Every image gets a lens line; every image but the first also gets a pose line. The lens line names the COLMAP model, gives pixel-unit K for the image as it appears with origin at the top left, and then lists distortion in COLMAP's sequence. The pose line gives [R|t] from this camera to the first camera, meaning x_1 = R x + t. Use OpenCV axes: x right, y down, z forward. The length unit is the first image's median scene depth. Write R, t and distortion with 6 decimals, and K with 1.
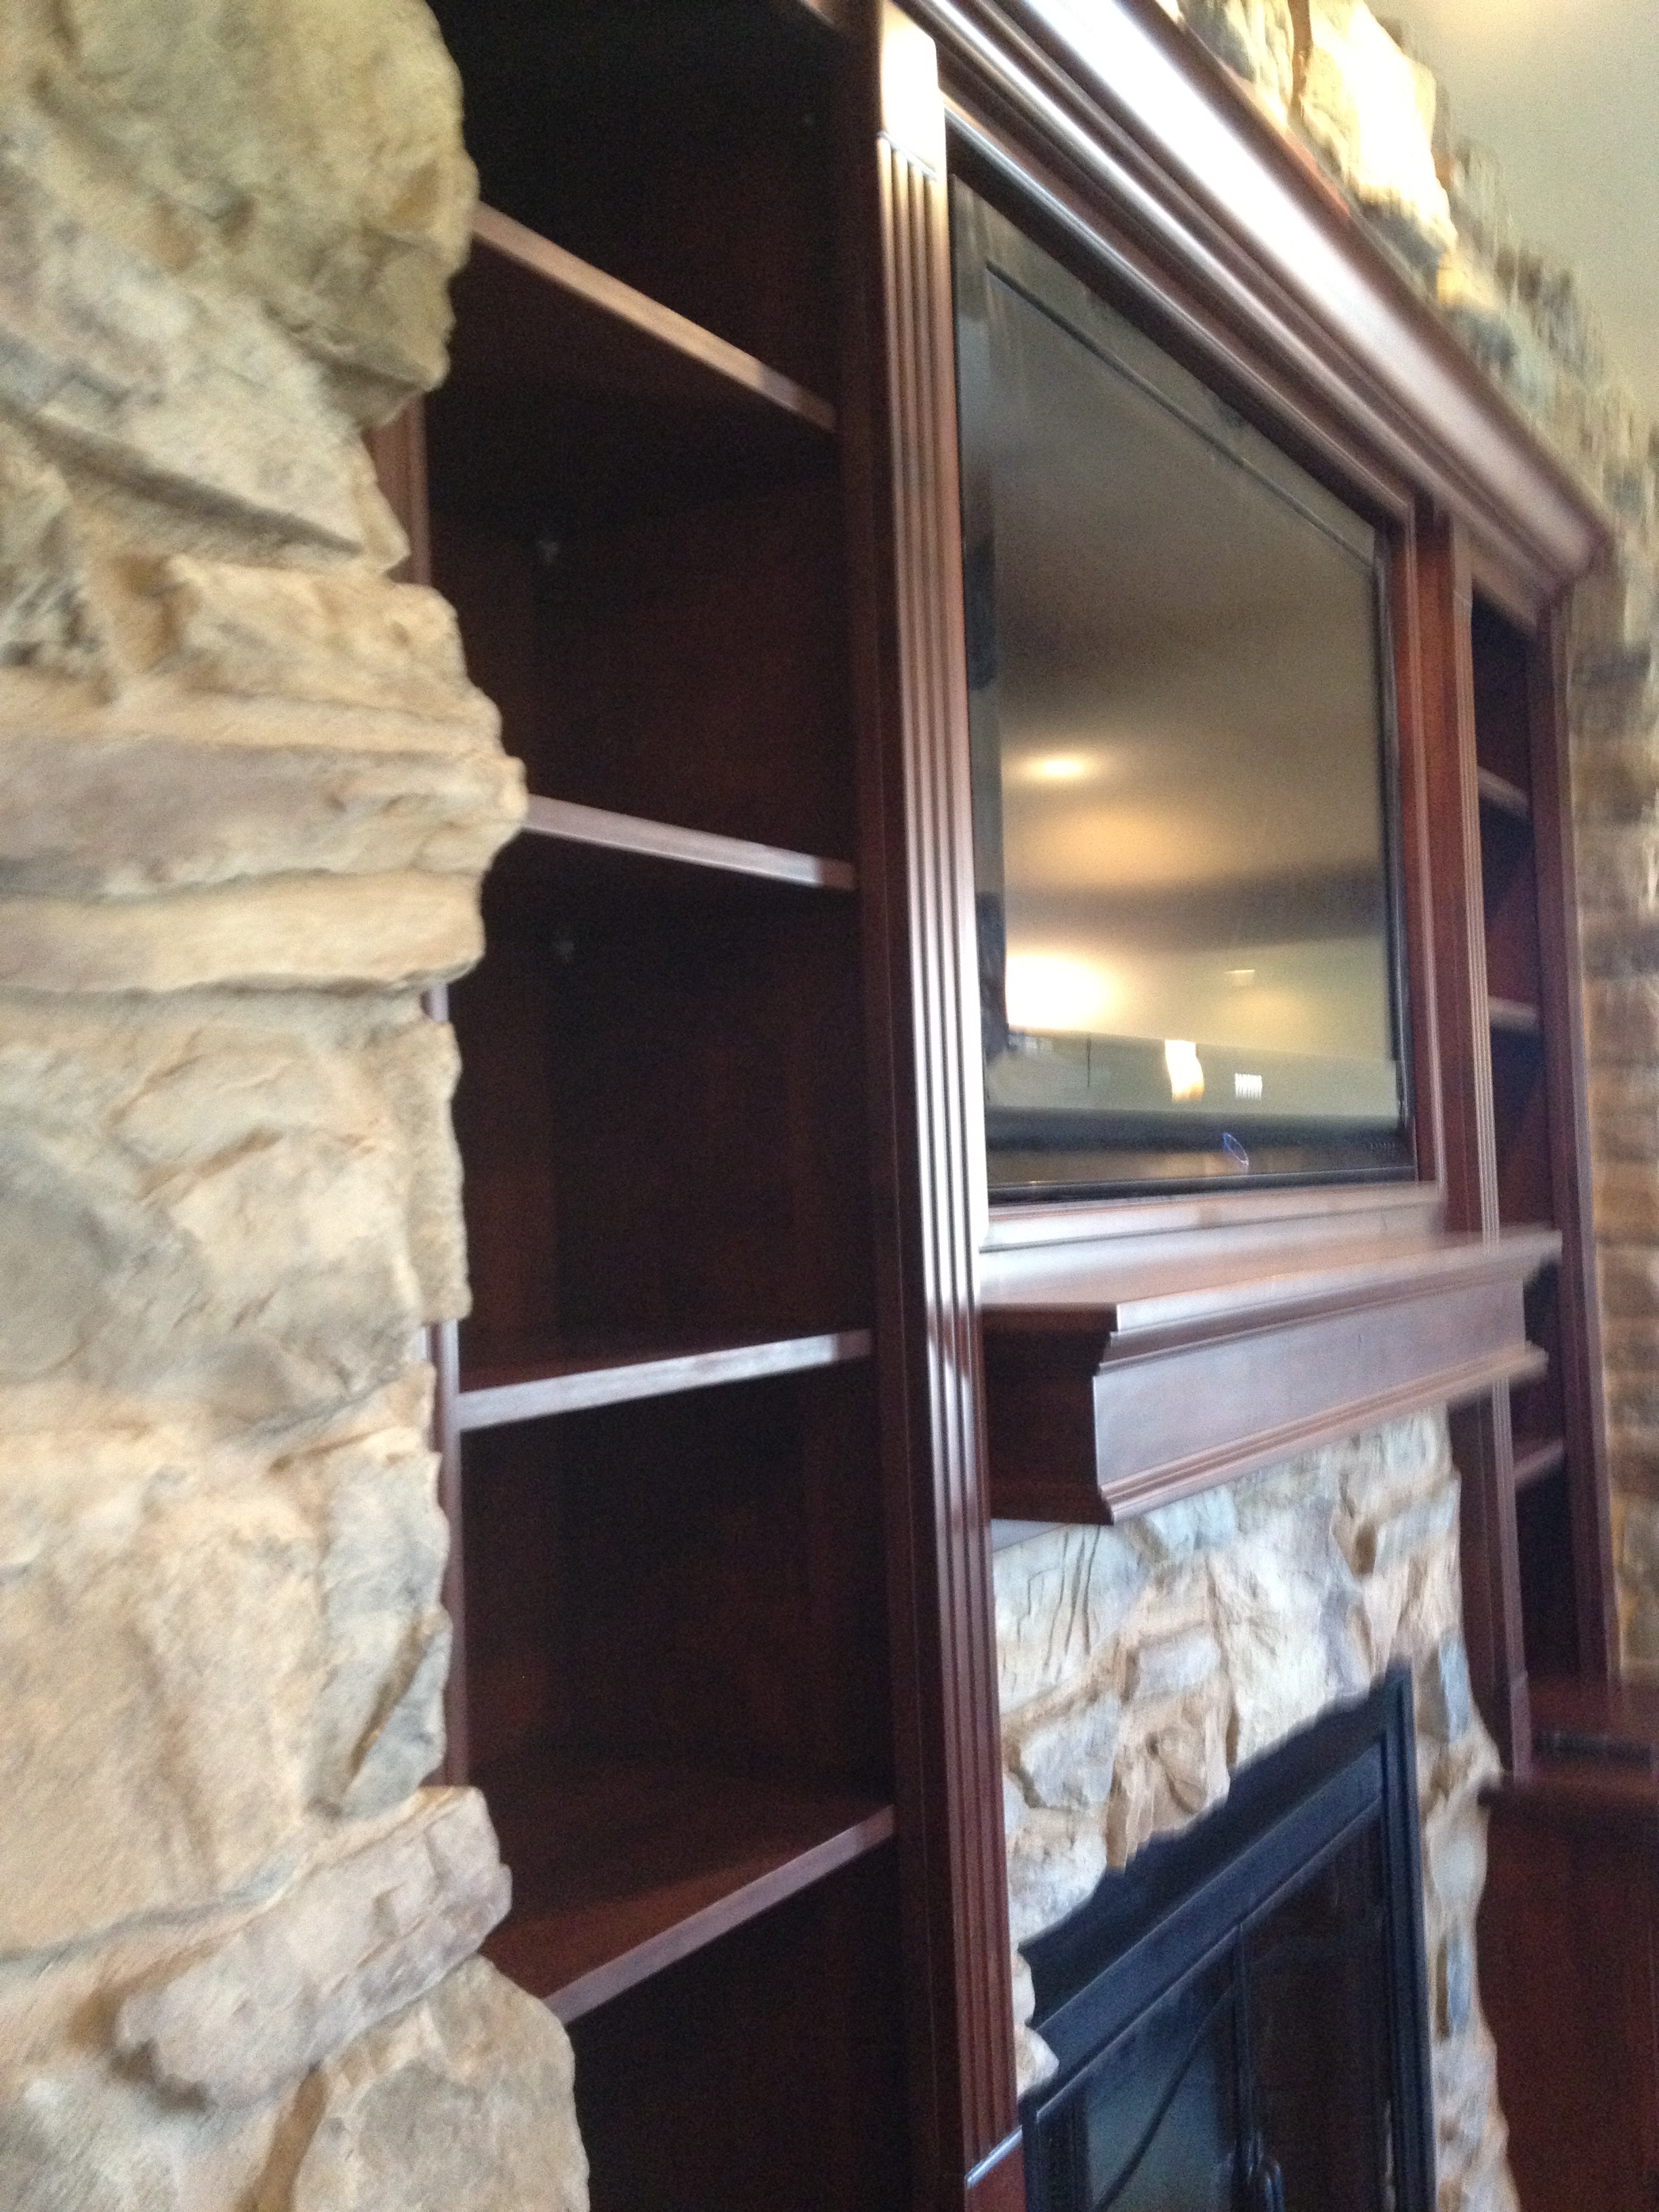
lens RADIAL K [[2071.1, 0, 829.5], [0, 2071.1, 1106.0], [0, 0, 1]] dist [0.111647, -0.200398]
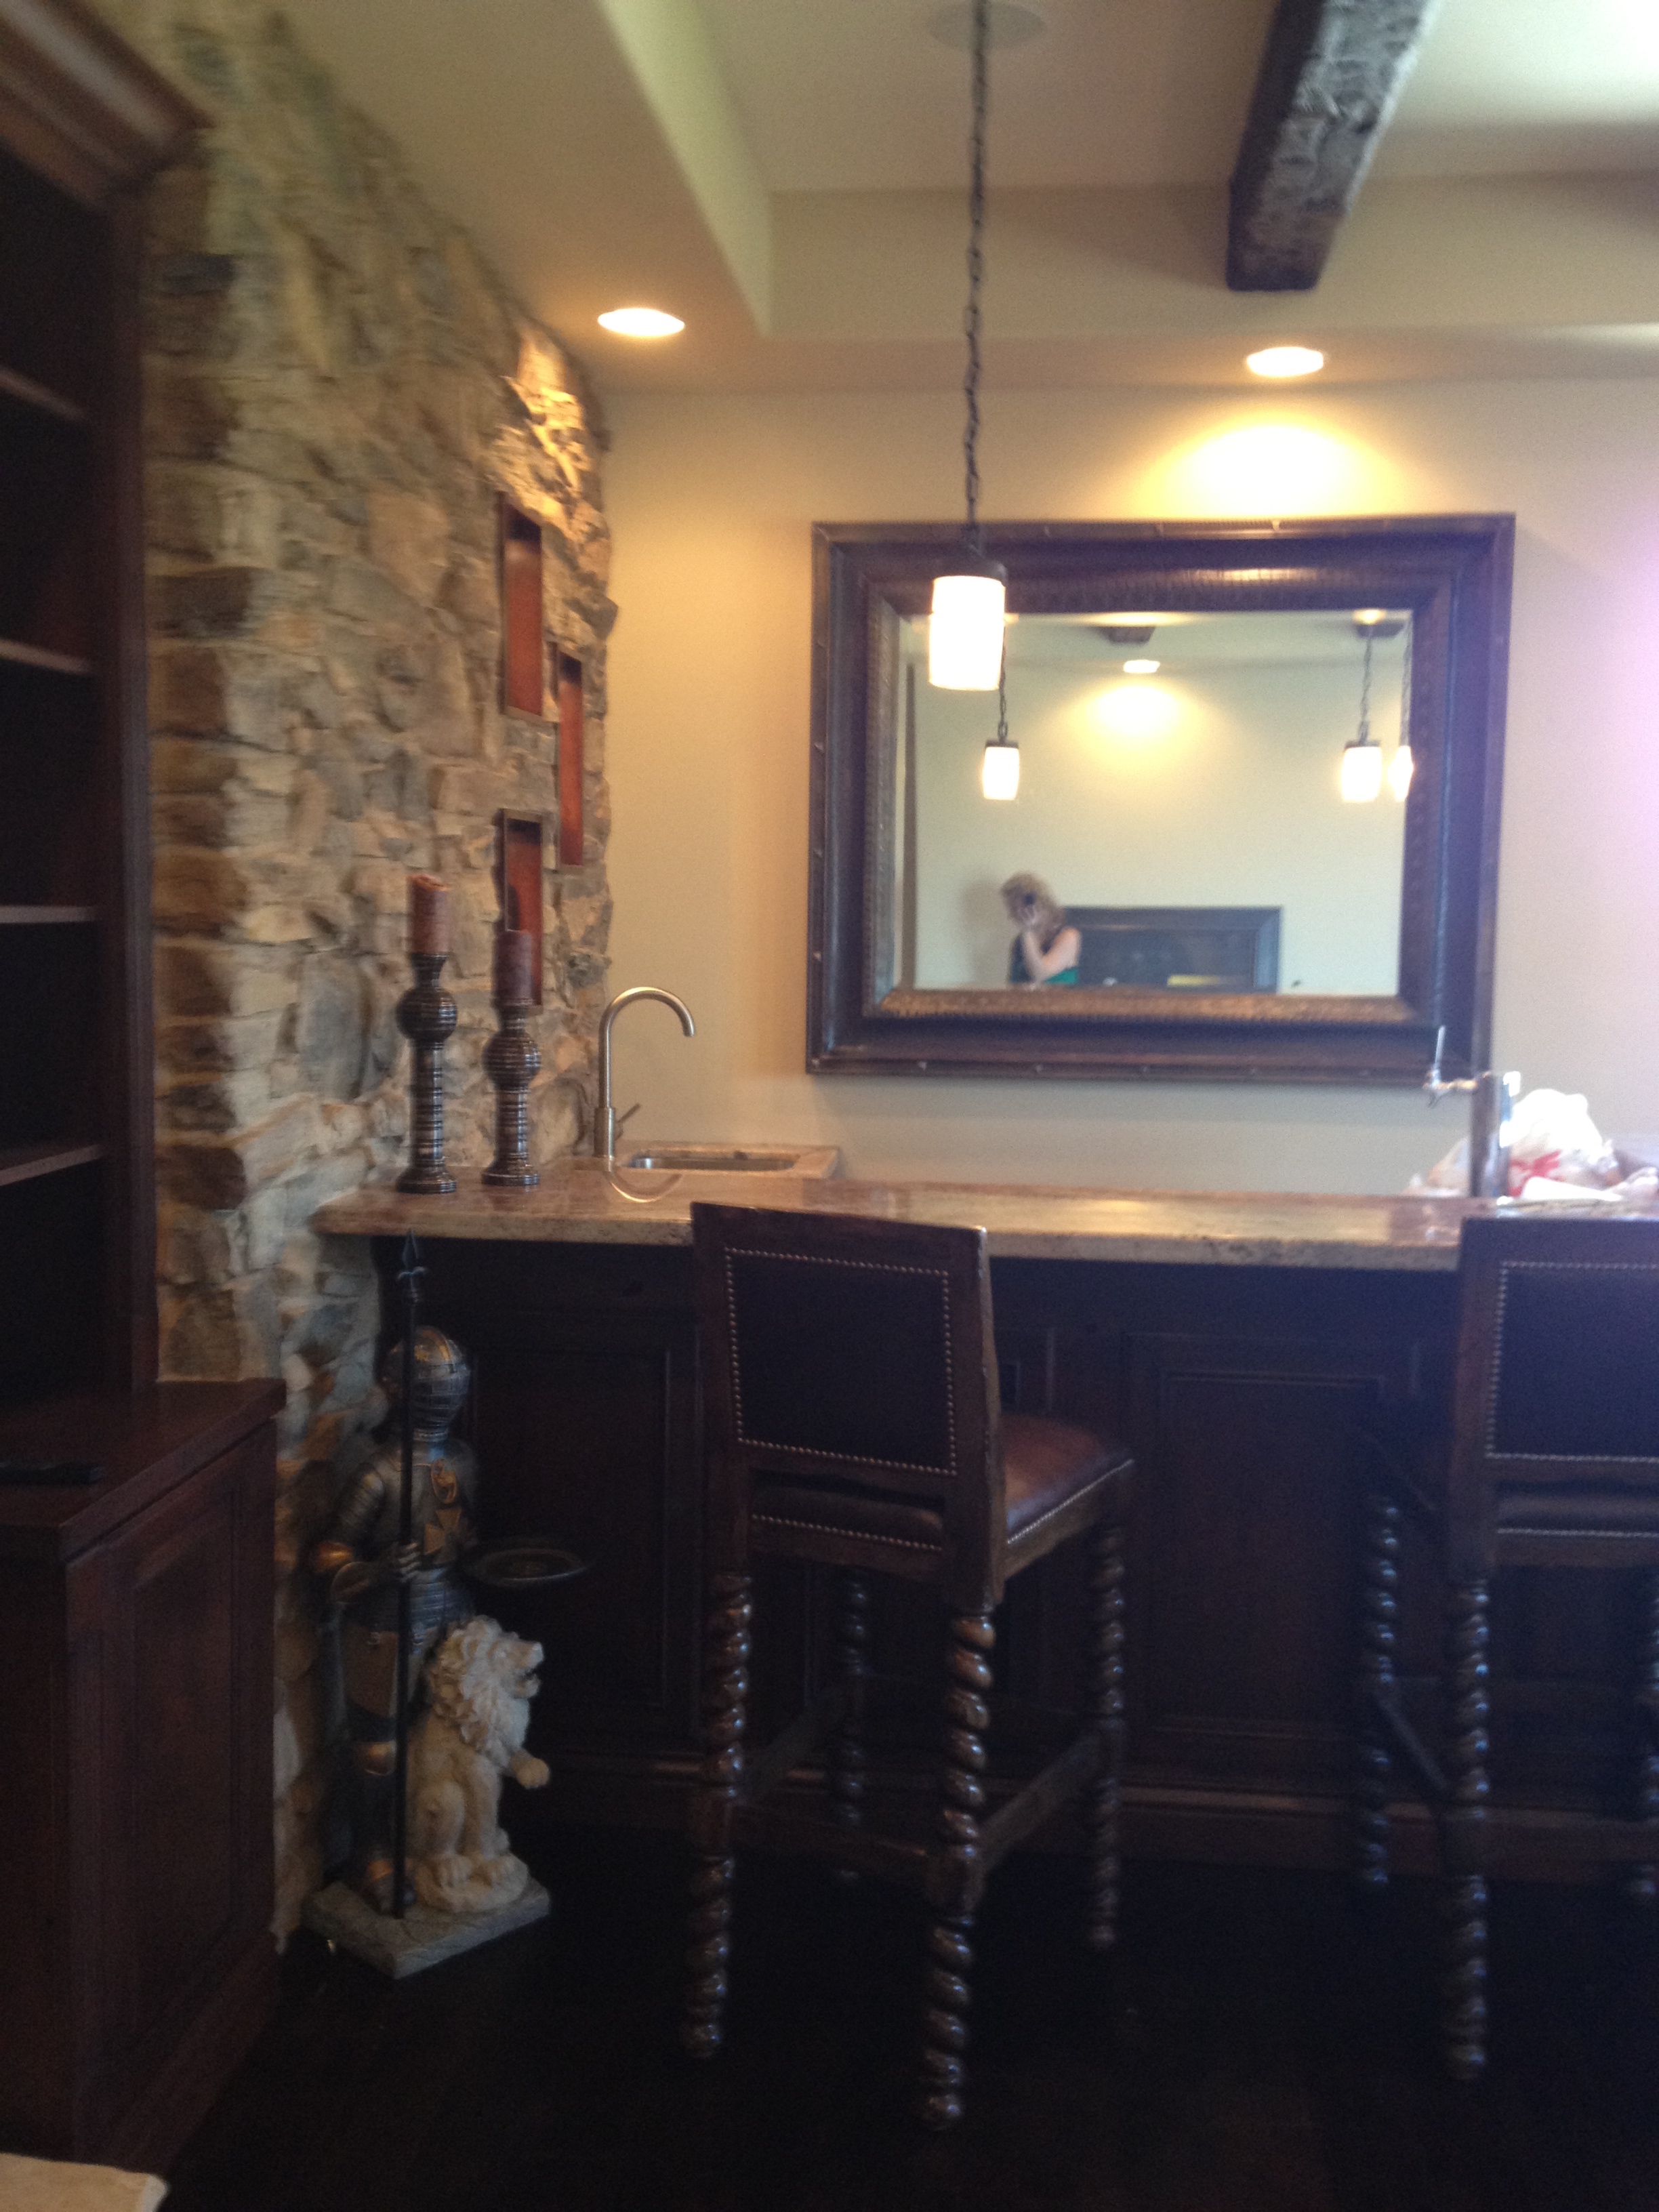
lens RADIAL K [[2079.4, 0, 814.9], [0, 2079.4, 1101.7], [0, 0, 1]] dist [0.092141, -0.177488]
pose [[0.901226, 0.012312, 0.433173, 0.288166], [-0.068292, 0.991141, 0.113912, 0.019854], [-0.427933, -0.132243, 0.894083, 0.064286]]
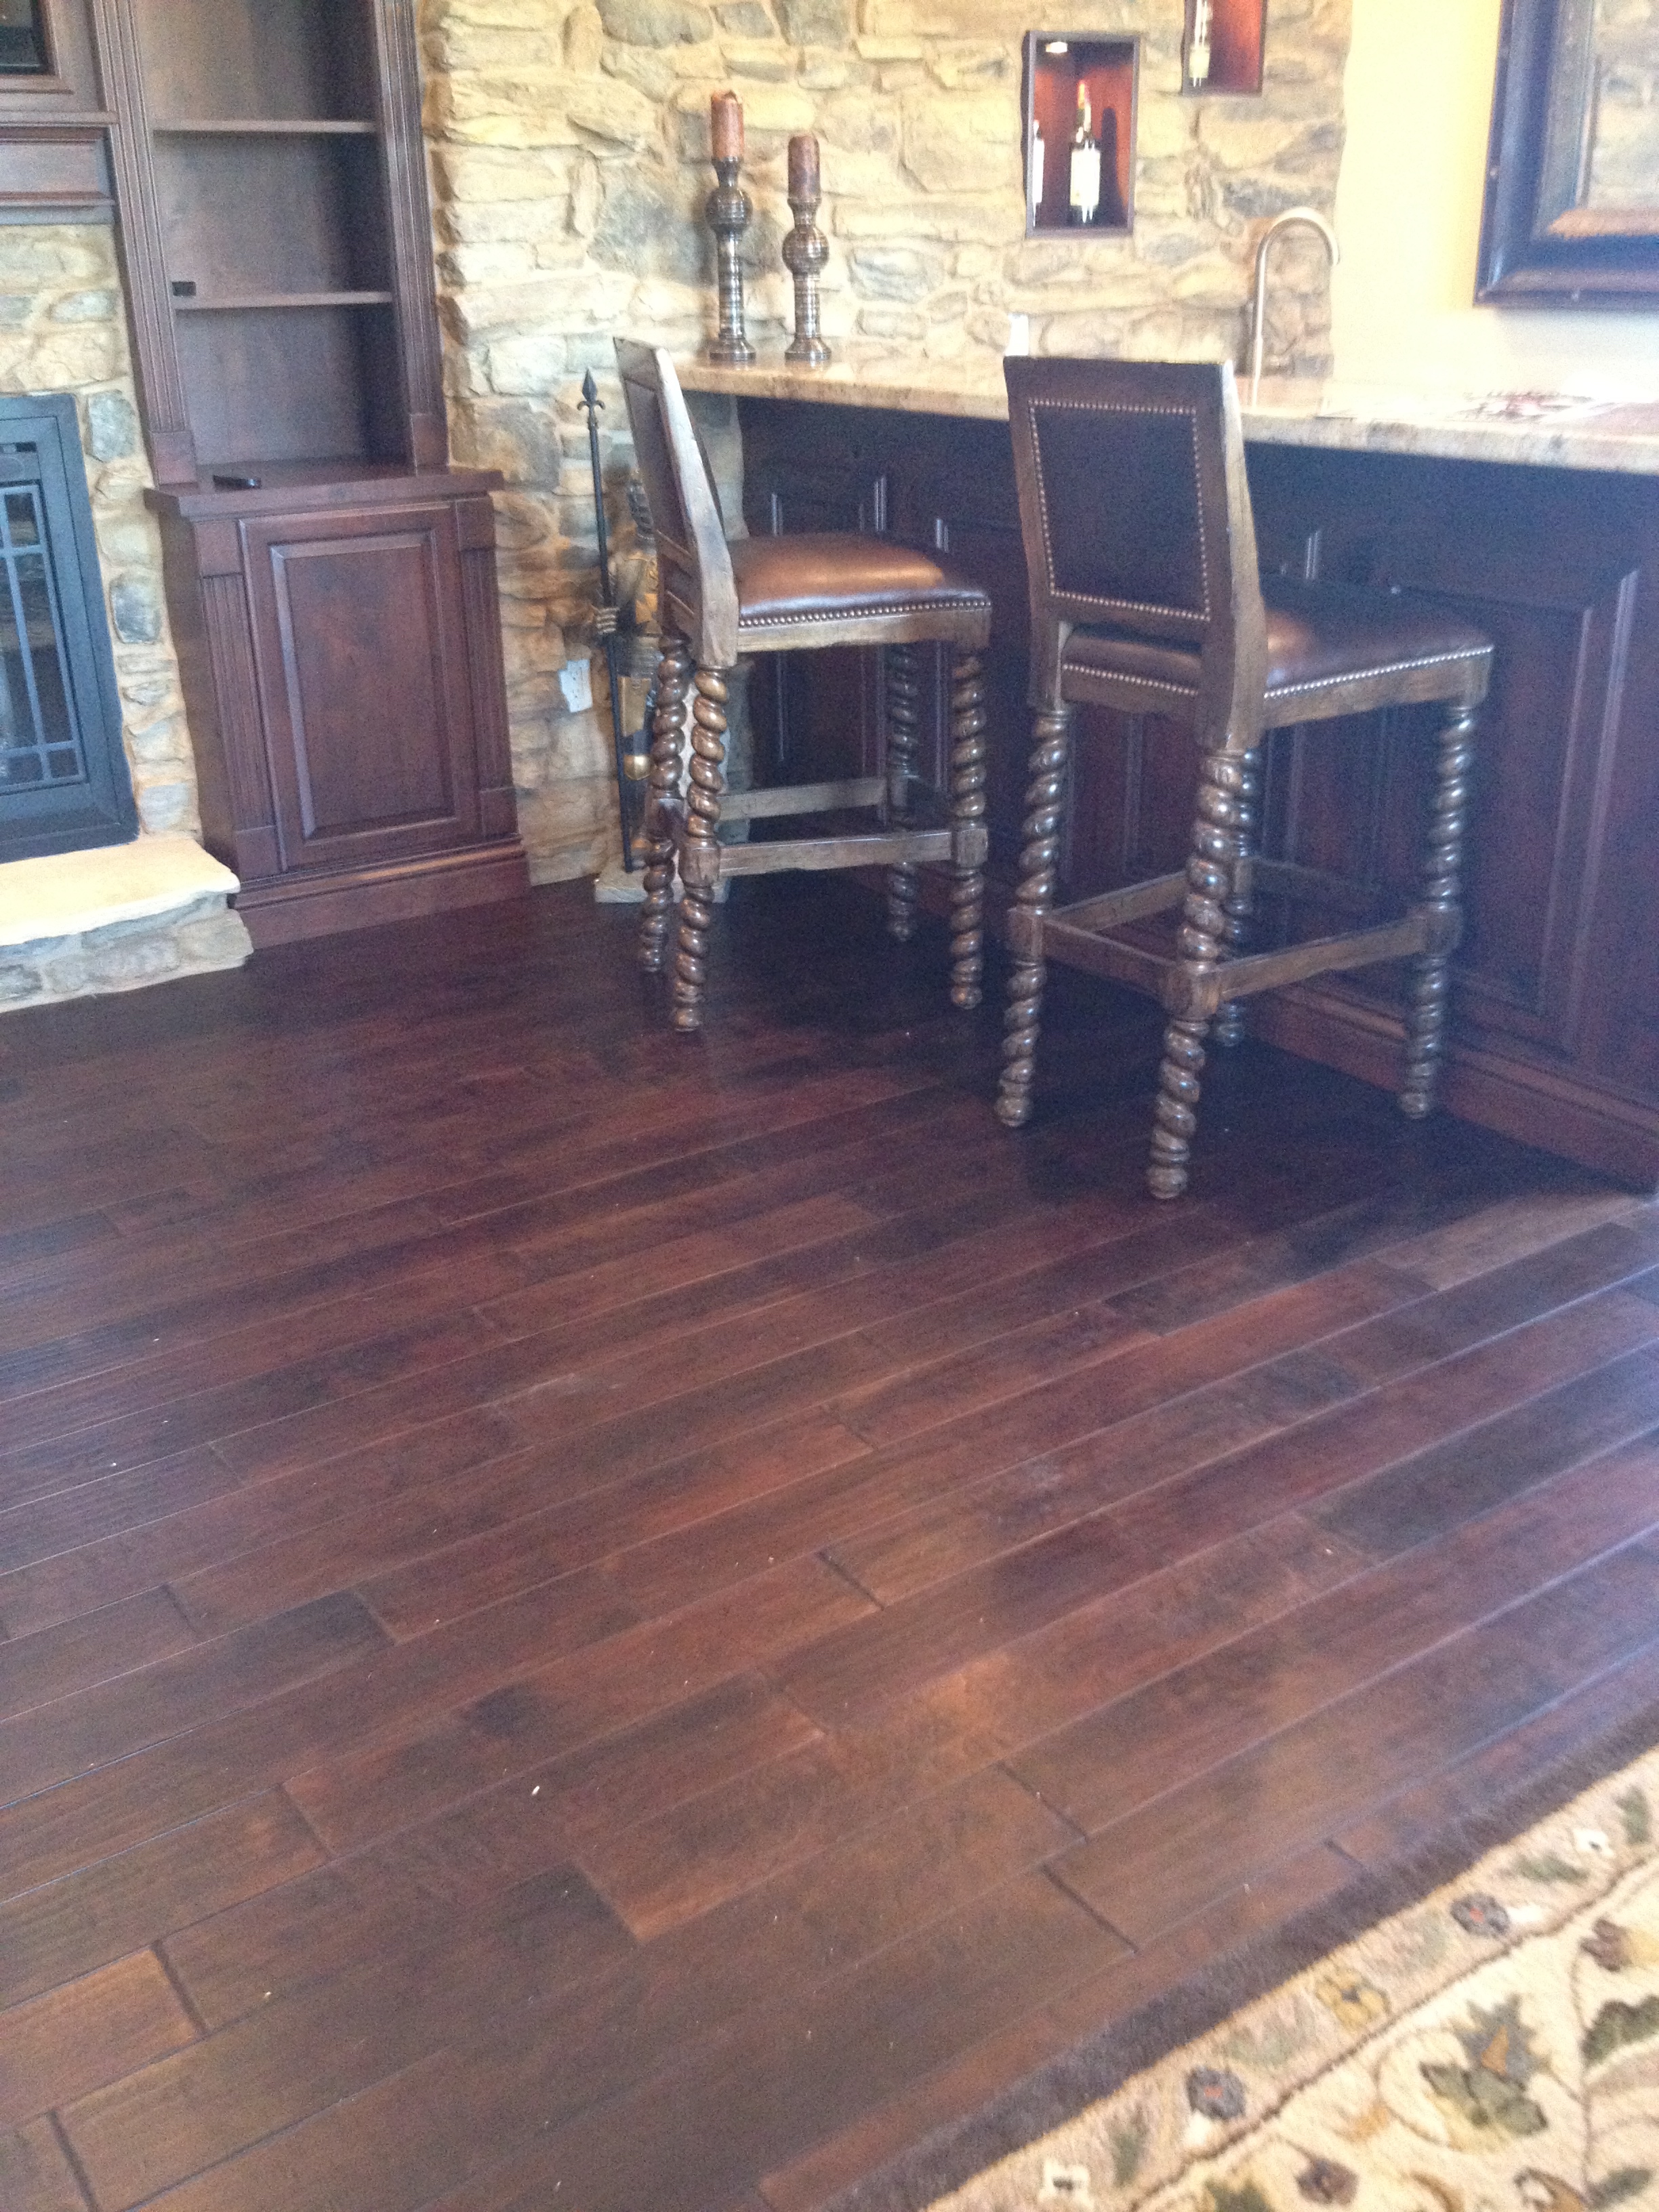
lens RADIAL K [[2110.6, 0, 829.5], [0, 2110.6, 1106.0], [0, 0, 1]] dist [0.014227, -0.009906]
pose [[0.915253, 0.178734, -0.361062, 1.504500], [-0.005728, 0.901887, 0.431935, 0.047256], [0.402838, -0.393262, 0.826479, -0.317593]]
